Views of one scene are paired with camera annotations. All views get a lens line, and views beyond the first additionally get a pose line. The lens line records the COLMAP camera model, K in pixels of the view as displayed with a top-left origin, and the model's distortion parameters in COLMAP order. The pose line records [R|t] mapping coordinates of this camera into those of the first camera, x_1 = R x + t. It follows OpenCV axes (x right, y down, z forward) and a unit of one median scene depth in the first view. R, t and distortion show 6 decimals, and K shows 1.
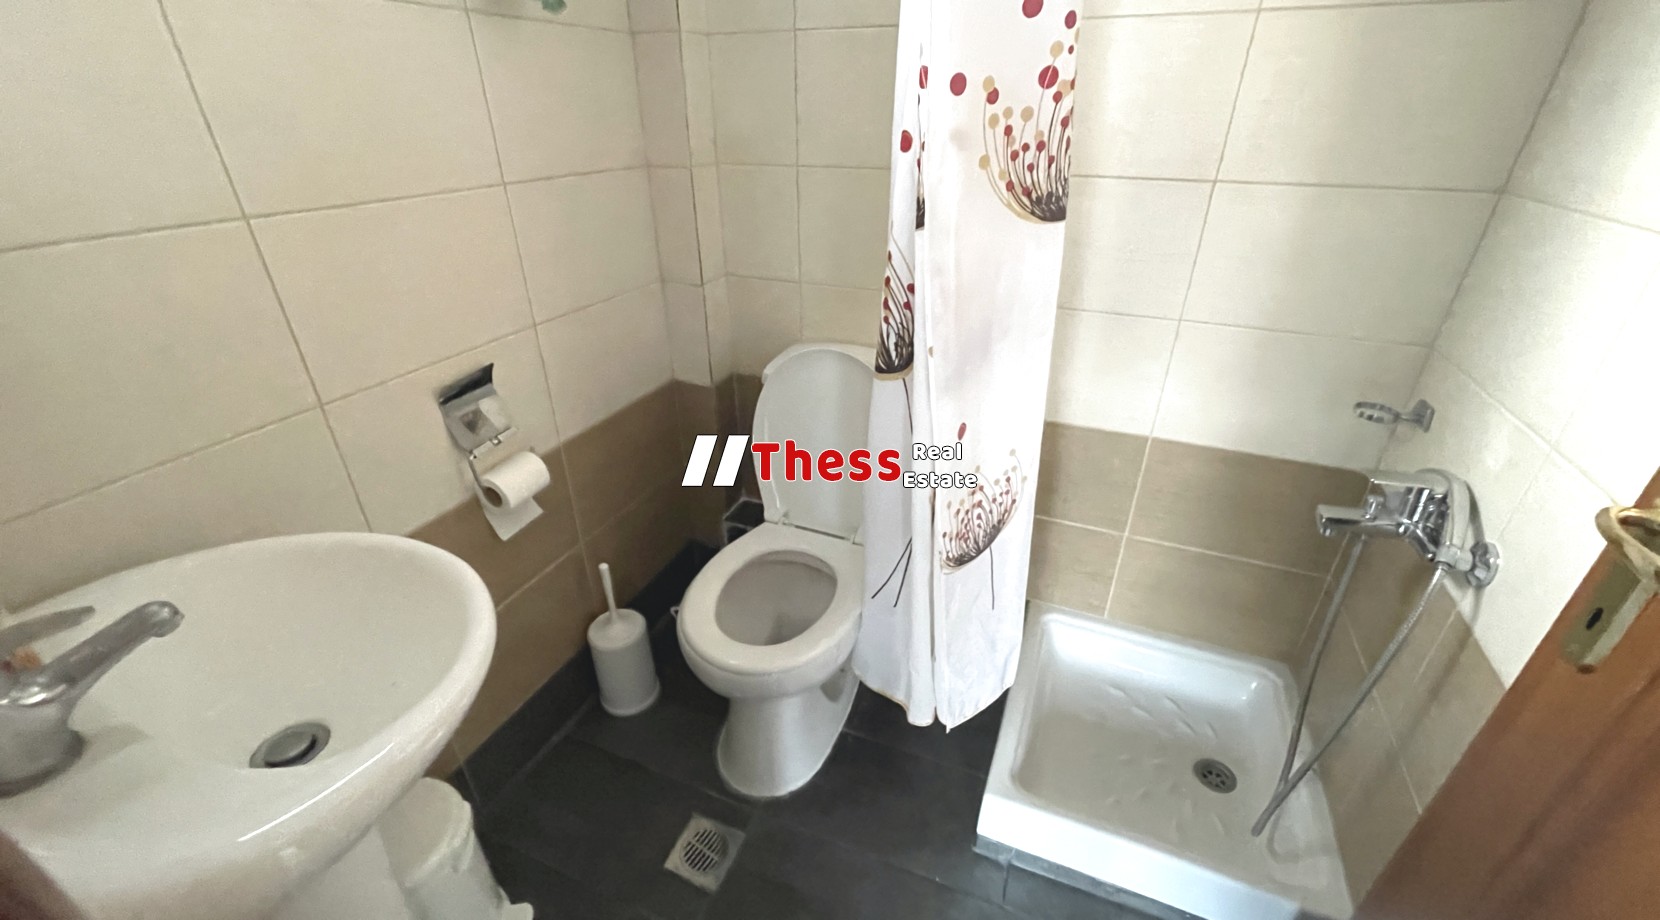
lens RADIAL K [[670.3, 0, 829.5], [0, 670.3, 457.9], [0, 0, 1]] dist [-0.006708, 0.002301]
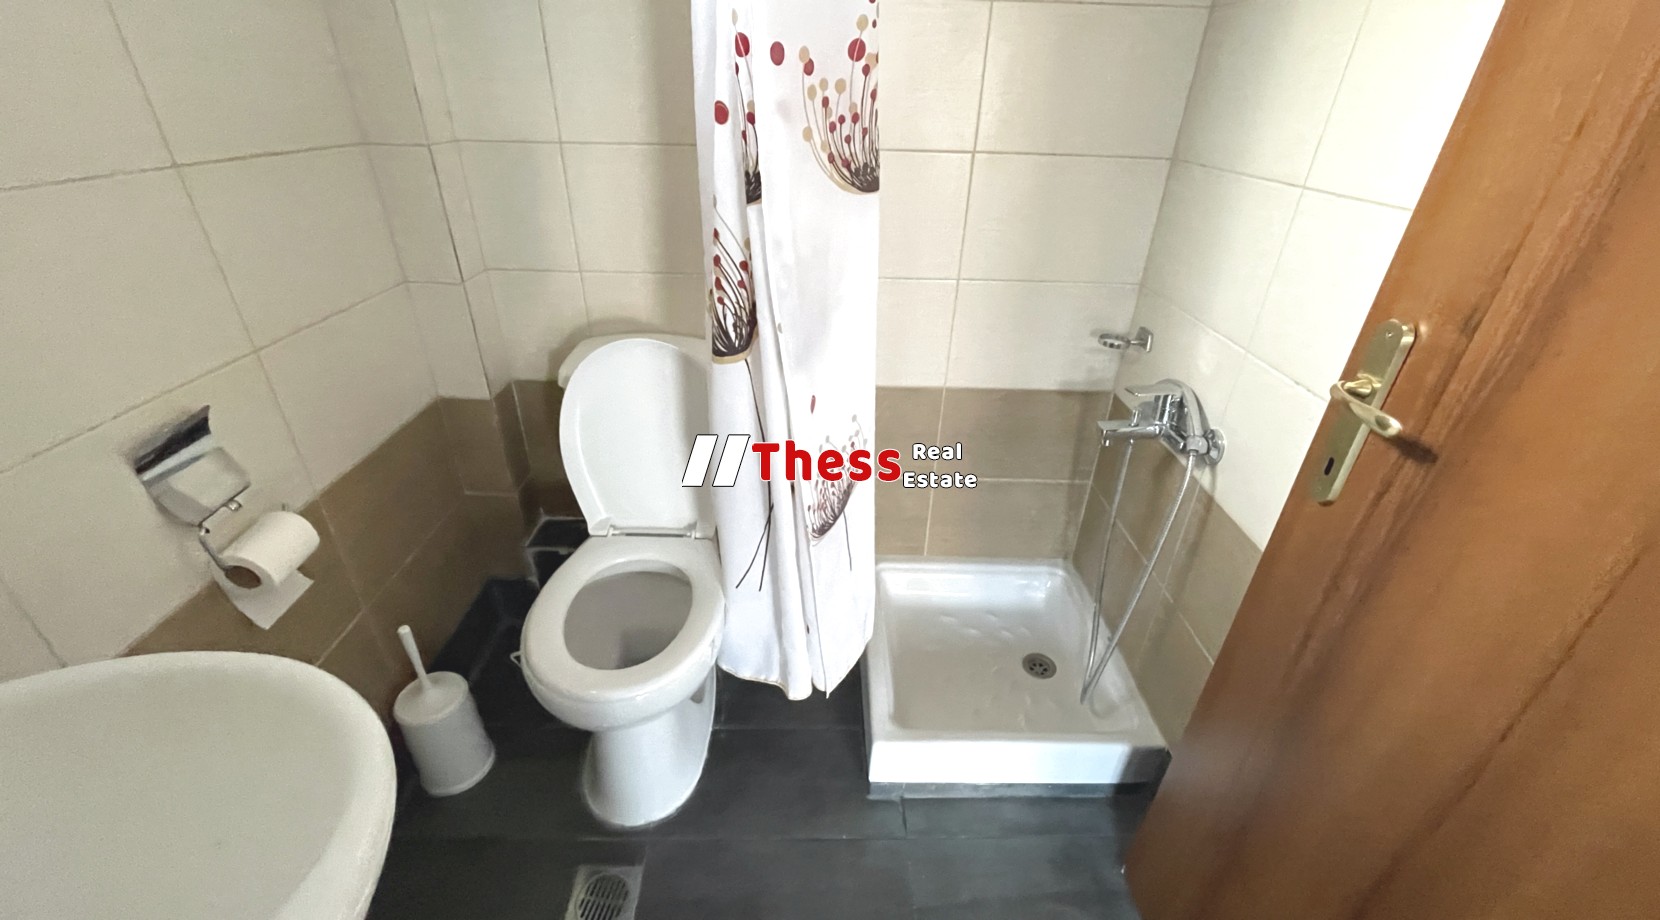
lens RADIAL K [[670.3, 0, 830.3], [0, 670.3, 459.0], [0, 0, 1]] dist [-0.006708, 0.002301]
pose [[0.919171, -0.172334, 0.354155, -0.136367], [0.163054, 0.985019, 0.056129, -0.009039], [-0.358522, 0.006154, 0.933501, 0.040286]]
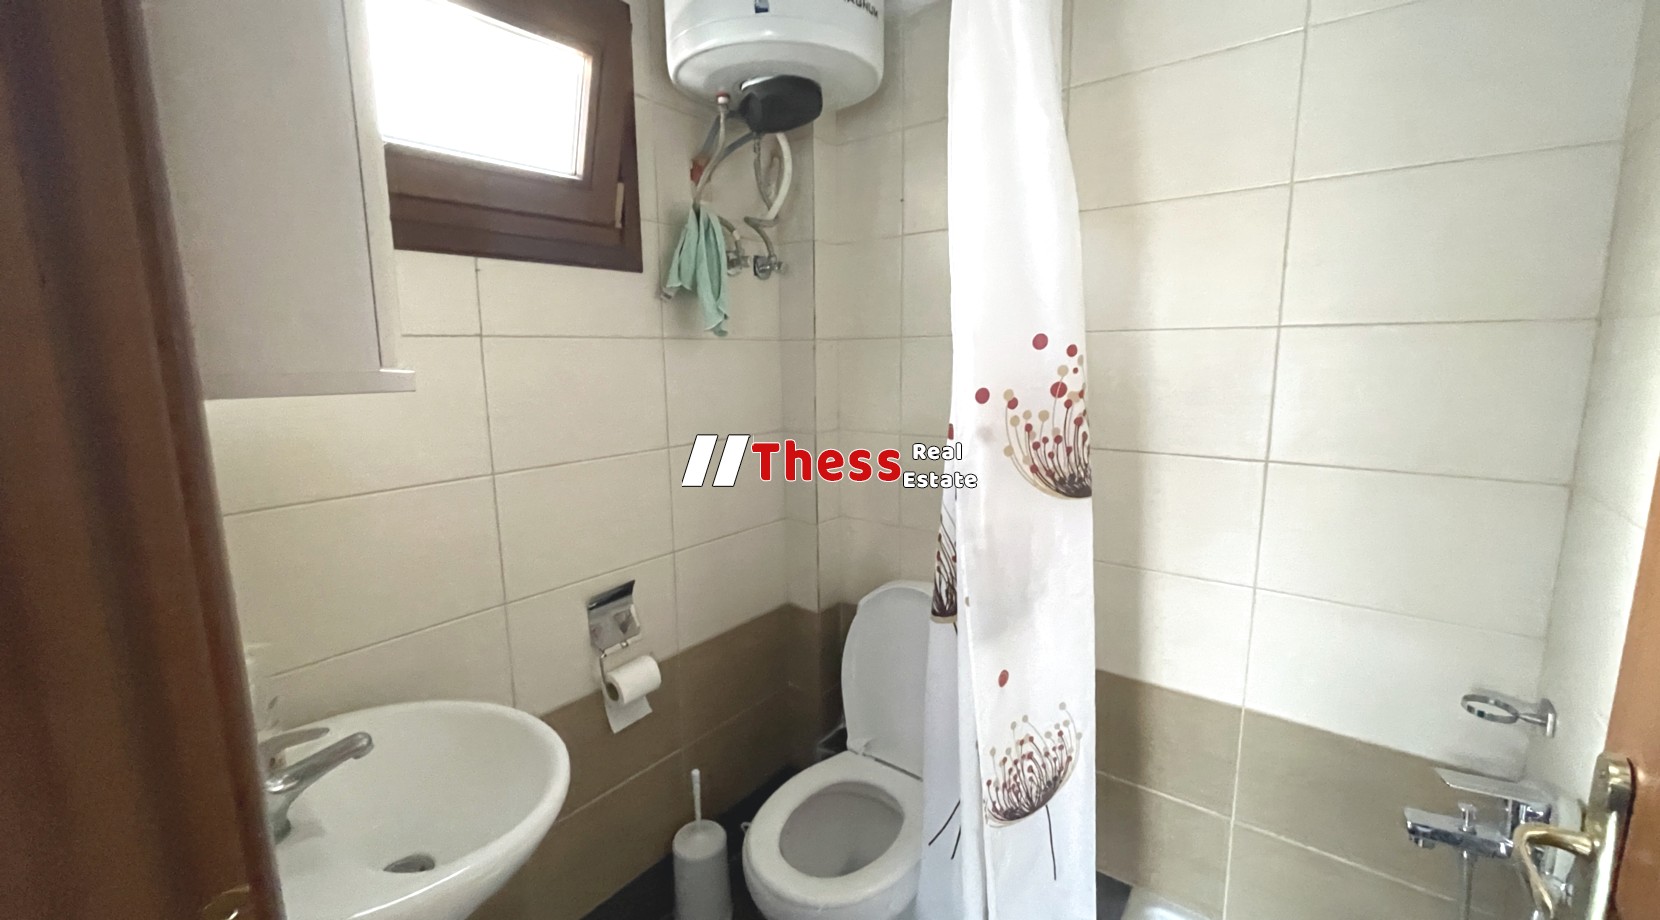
lens RADIAL K [[670.3, 0, 826.8], [0, 670.3, 443.9], [0, 0, 1]] dist [-0.006708, 0.002301]
pose [[0.966495, 0.024904, -0.255474, 0.170291], [-0.111044, 0.937895, -0.328668, -0.006838], [0.231423, 0.346025, 0.909236, -0.160728]]
